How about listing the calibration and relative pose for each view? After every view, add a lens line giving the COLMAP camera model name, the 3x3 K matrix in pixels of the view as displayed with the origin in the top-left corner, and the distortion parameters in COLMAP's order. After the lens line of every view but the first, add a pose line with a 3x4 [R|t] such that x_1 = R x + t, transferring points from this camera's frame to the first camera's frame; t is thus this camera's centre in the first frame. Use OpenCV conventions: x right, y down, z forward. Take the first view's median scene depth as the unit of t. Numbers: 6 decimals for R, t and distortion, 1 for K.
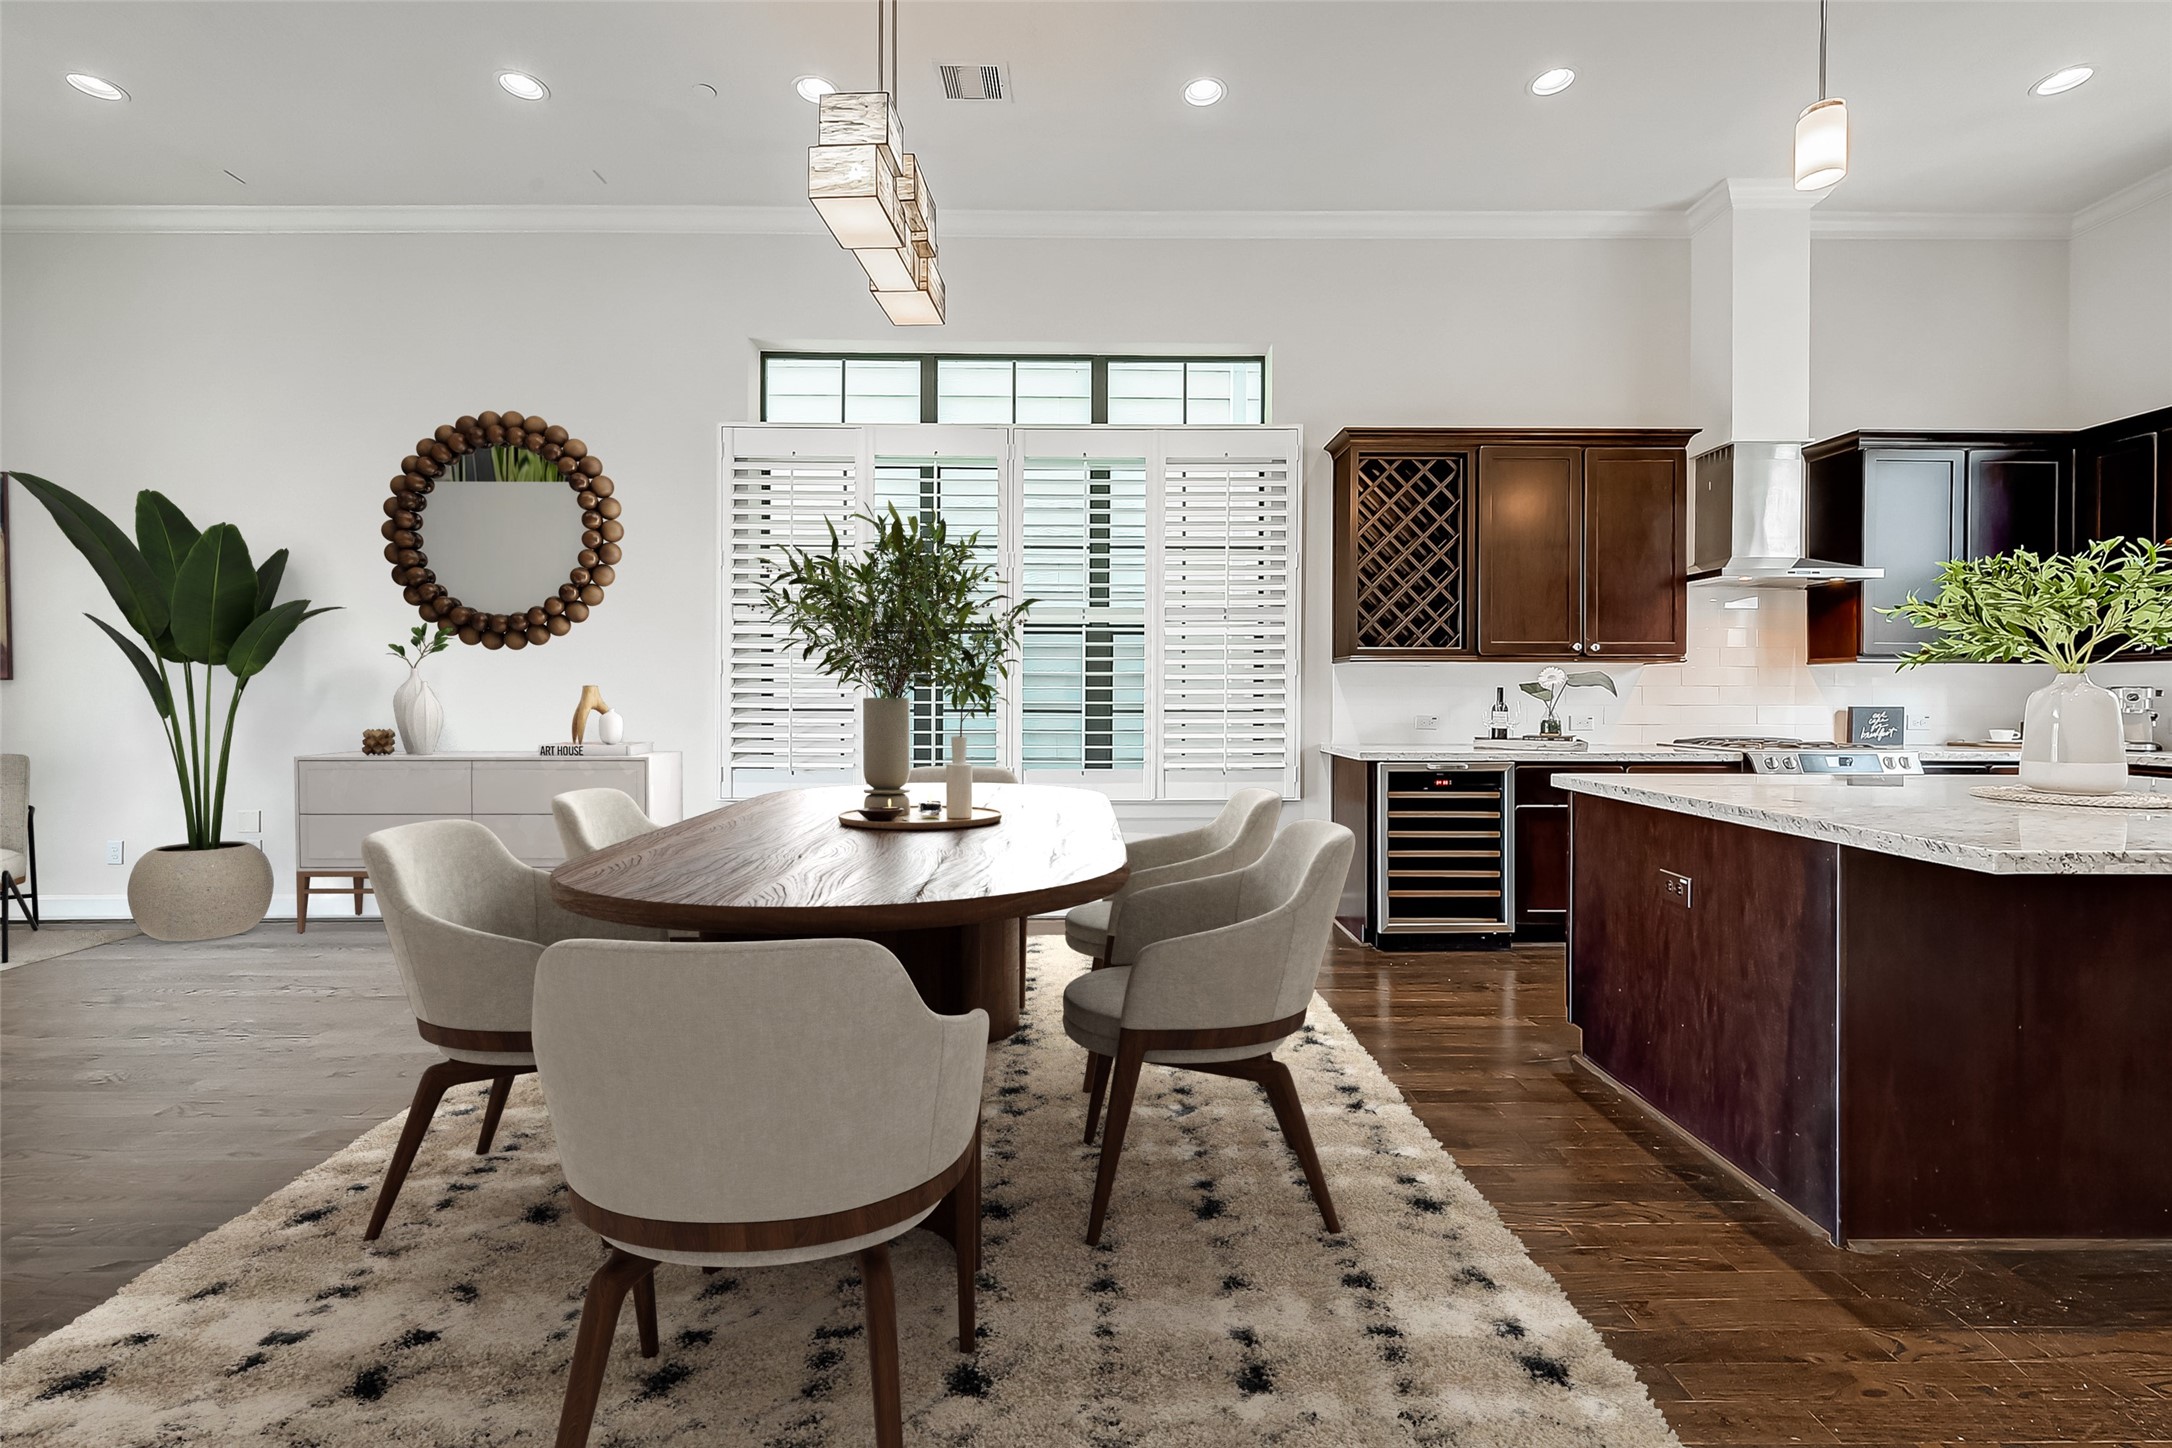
lens RADIAL K [[842.2, 0, 1097.6], [0, 842.2, 704.9], [0, 0, 1]] dist [0.000059, 0.000381]
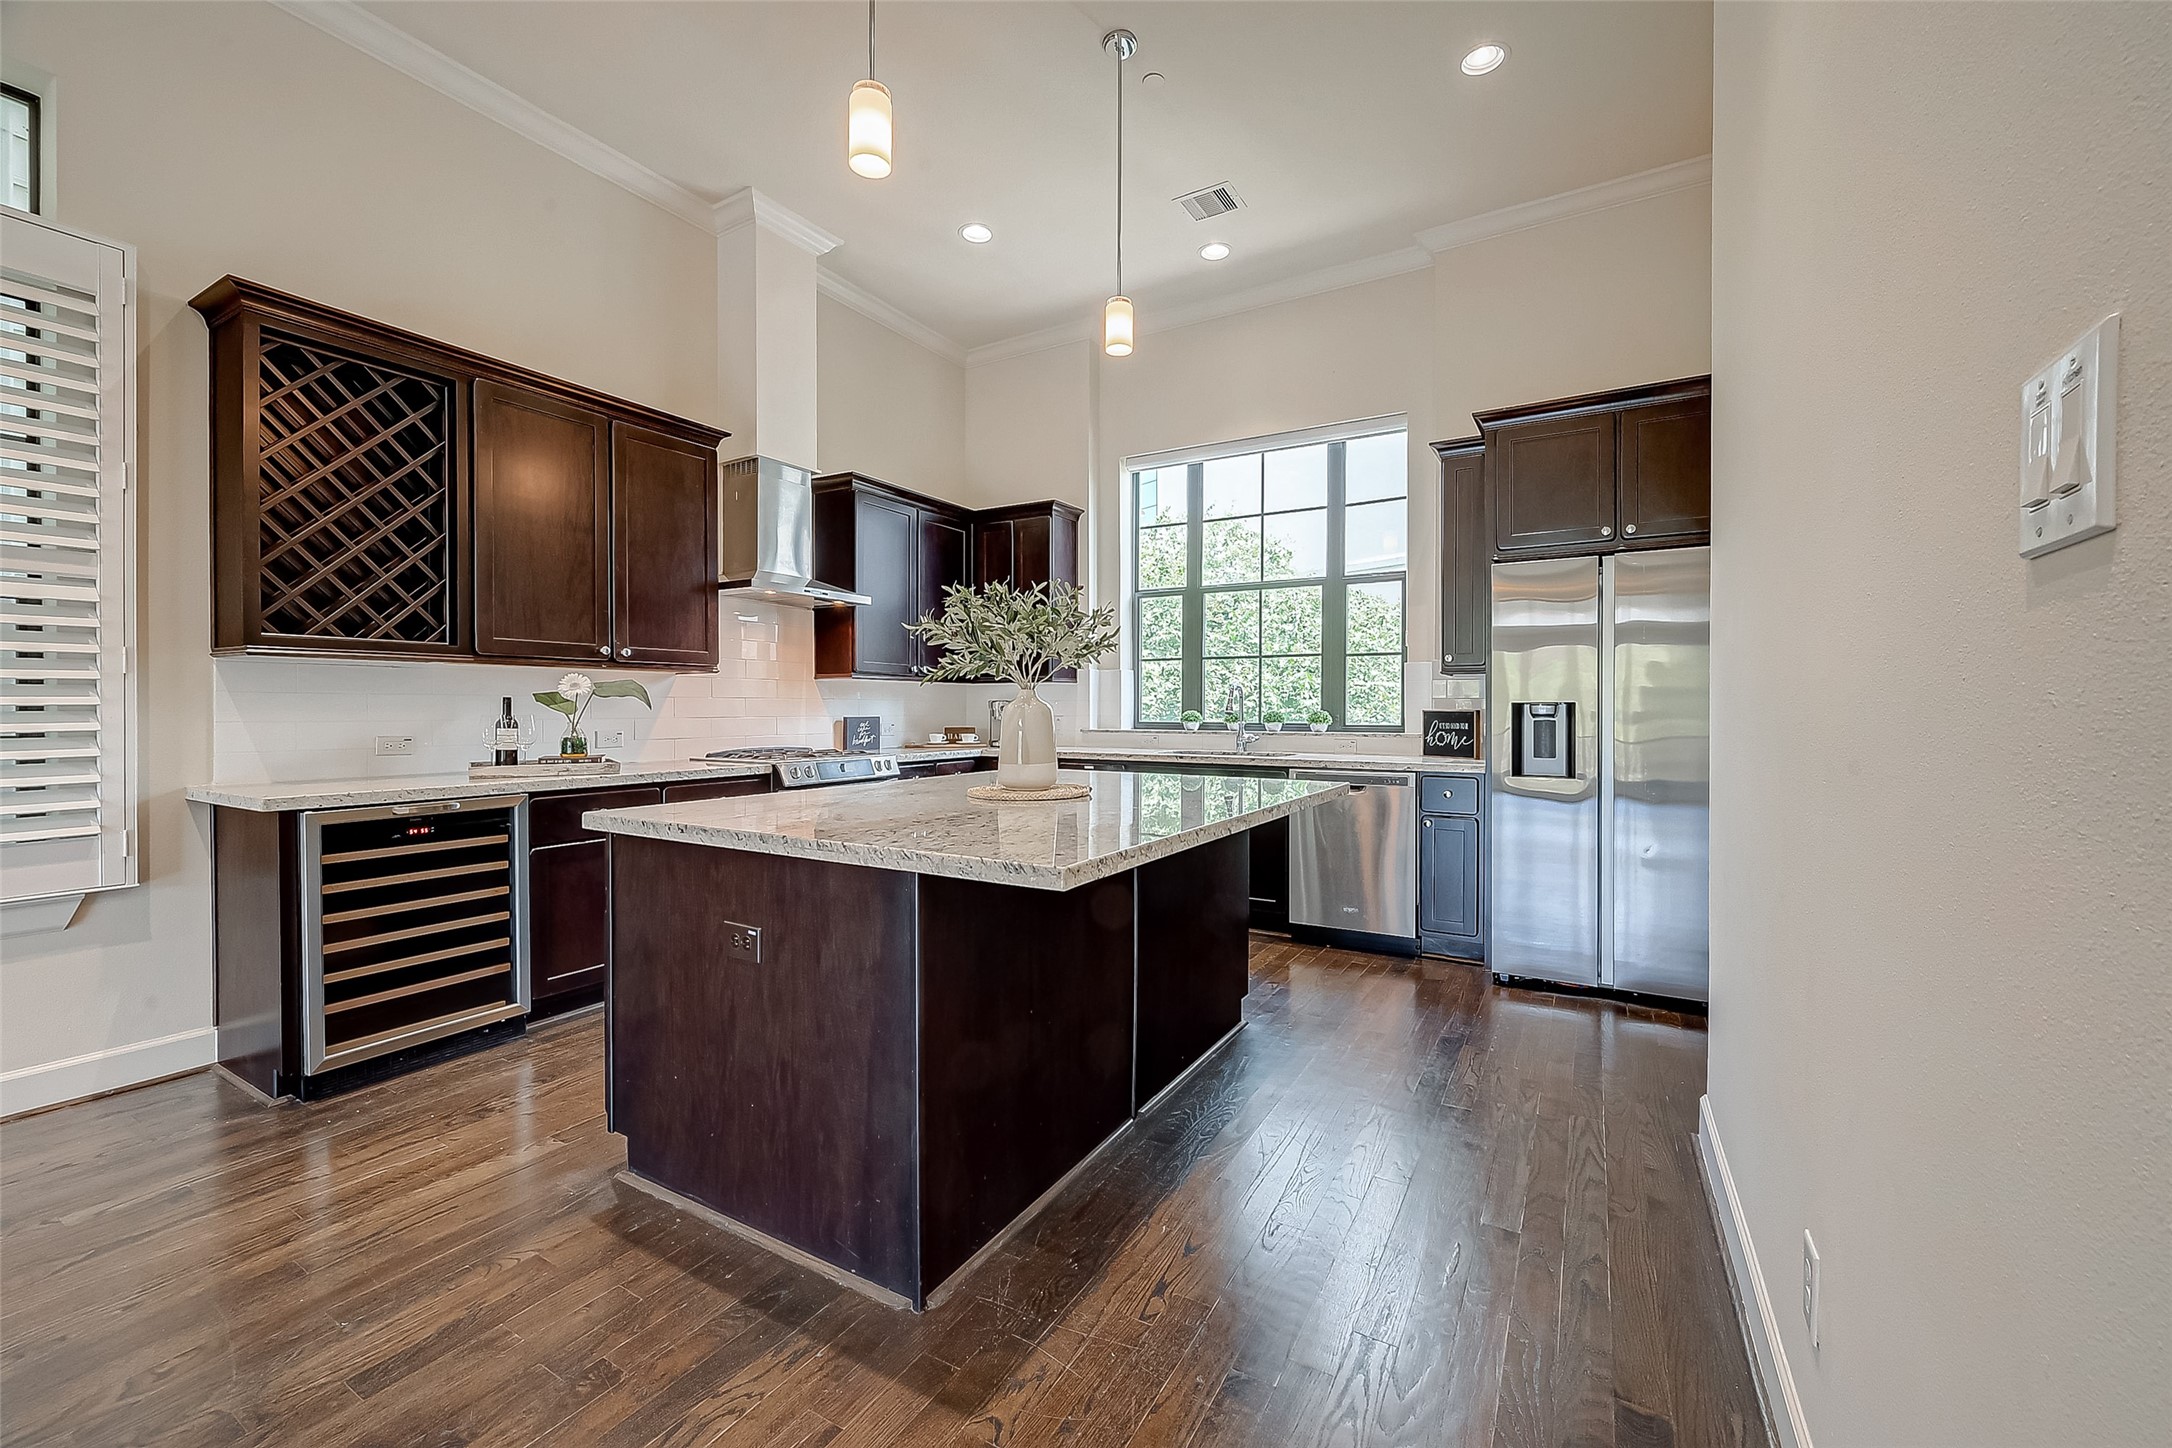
lens RADIAL K [[870.1, 0, 1104.6], [0, 870.1, 712.8], [0, 0, 1]] dist [-0.000033, -0.001066]
pose [[0.499391, -0.006016, 0.866356, 0.062390], [0.010066, 0.999949, 0.001141, -0.001980], [-0.866318, 0.008151, 0.499426, 0.131165]]
